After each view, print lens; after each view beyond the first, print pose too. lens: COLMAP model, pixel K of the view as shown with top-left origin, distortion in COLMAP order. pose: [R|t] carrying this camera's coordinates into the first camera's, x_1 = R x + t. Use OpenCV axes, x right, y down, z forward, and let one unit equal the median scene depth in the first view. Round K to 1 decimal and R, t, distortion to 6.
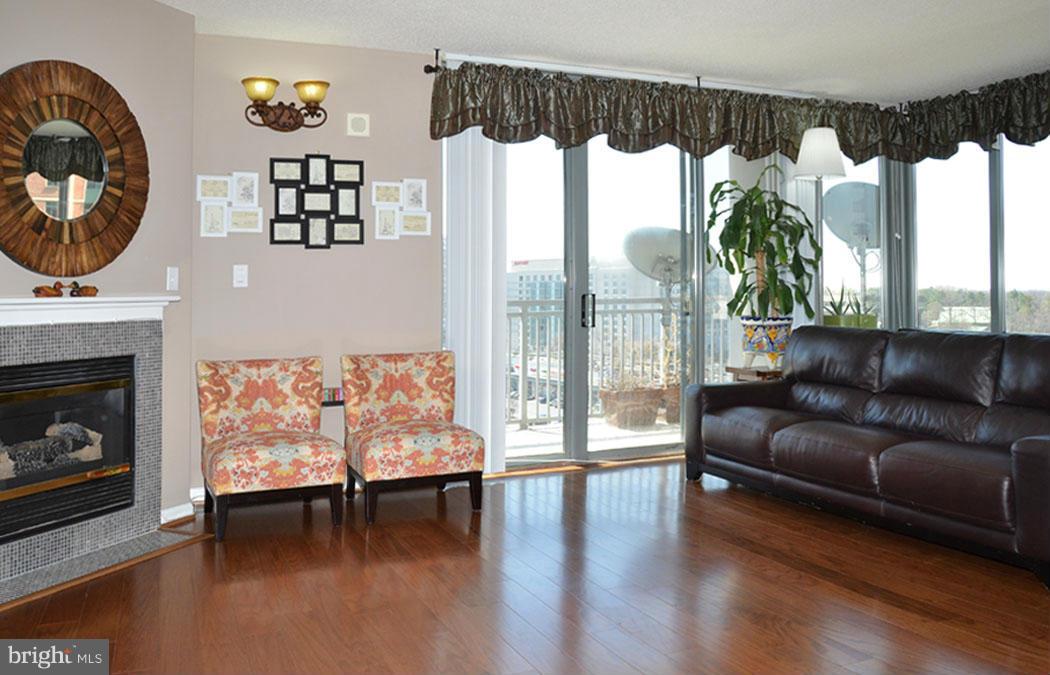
lens RADIAL K [[857.6, 0, 501.2], [0, 857.6, 282.8], [0, 0, 1]] dist [-0.123044, 0.089182]
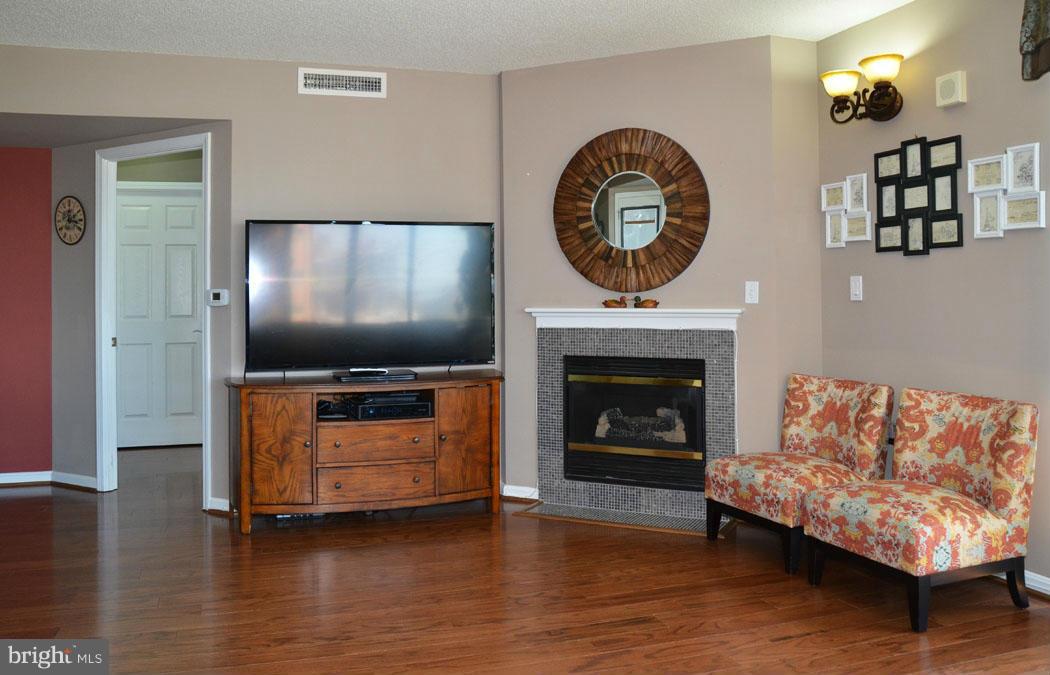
lens RADIAL K [[857.6, 0, 508.5], [0, 857.6, 308.6], [0, 0, 1]] dist [-0.123044, 0.089182]
pose [[-0.069603, 0.031326, -0.997083, 0.597689], [0.014958, 0.999427, 0.030355, -0.018594], [0.997463, -0.012802, -0.070032, 0.654628]]
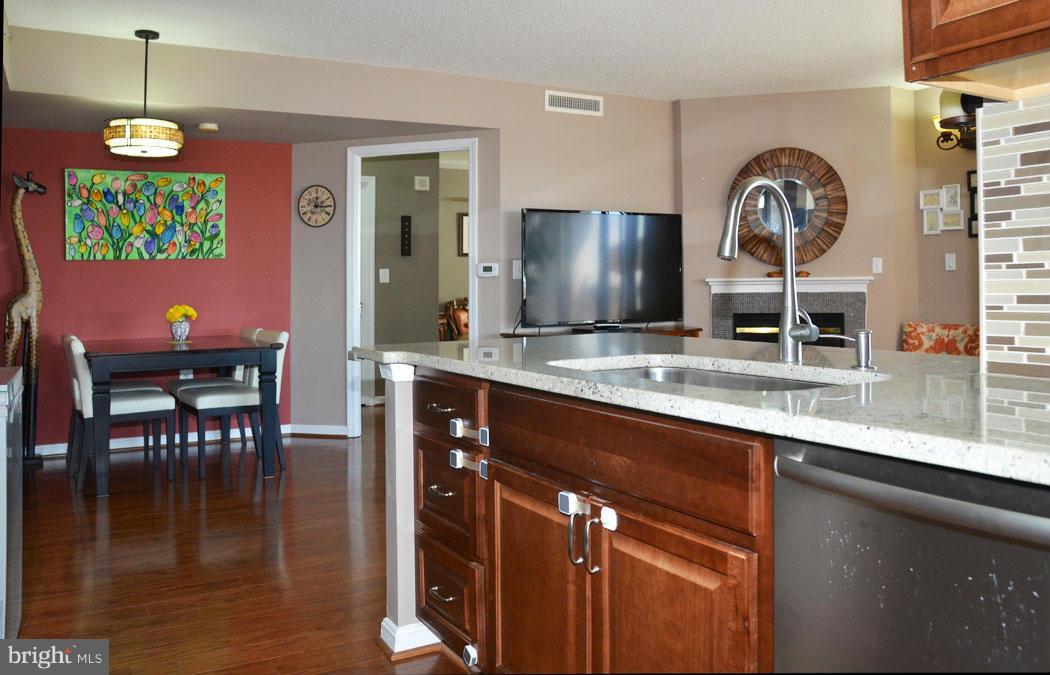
lens RADIAL K [[857.6, 0, 552.9], [0, 857.6, 306.1], [0, 0, 1]] dist [-0.123044, 0.089182]
pose [[0.131252, 0.031037, -0.990863, 0.887527], [0.018949, 0.999249, 0.033810, 0.004816], [0.991168, -0.023214, 0.130566, 0.187346]]
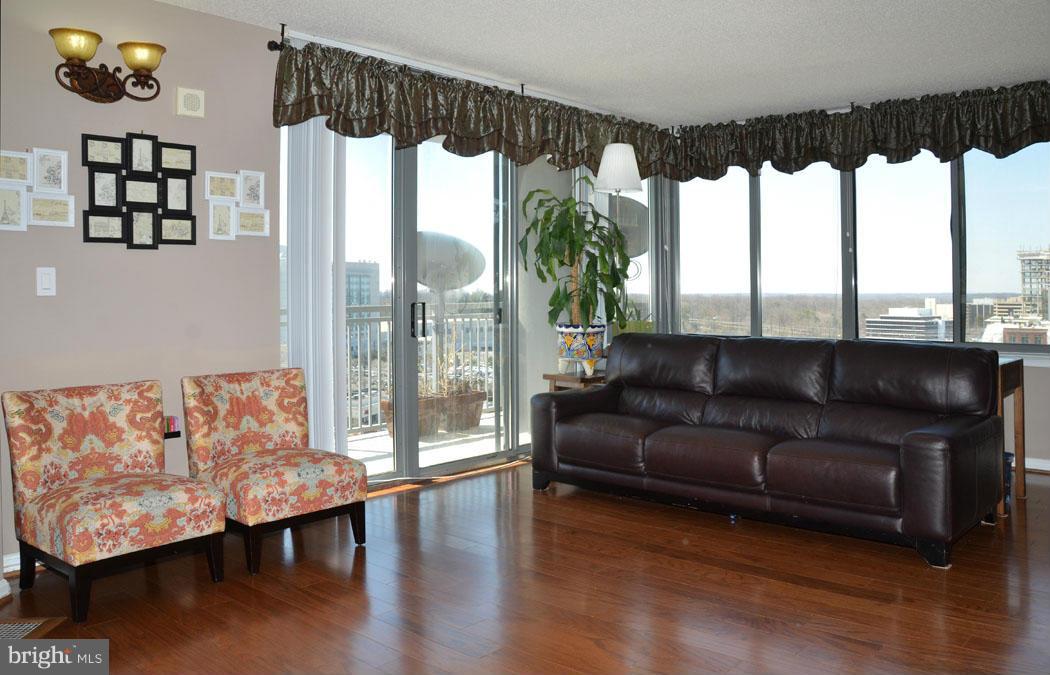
lens RADIAL K [[857.6, 0, 523.5], [0, 857.6, 308.4], [0, 0, 1]] dist [-0.123044, 0.089182]
pose [[0.900299, -0.004137, 0.435252, -0.232028], [-0.007559, 0.999655, 0.025135, -0.005603], [-0.435206, -0.025919, 0.899958, 0.108259]]
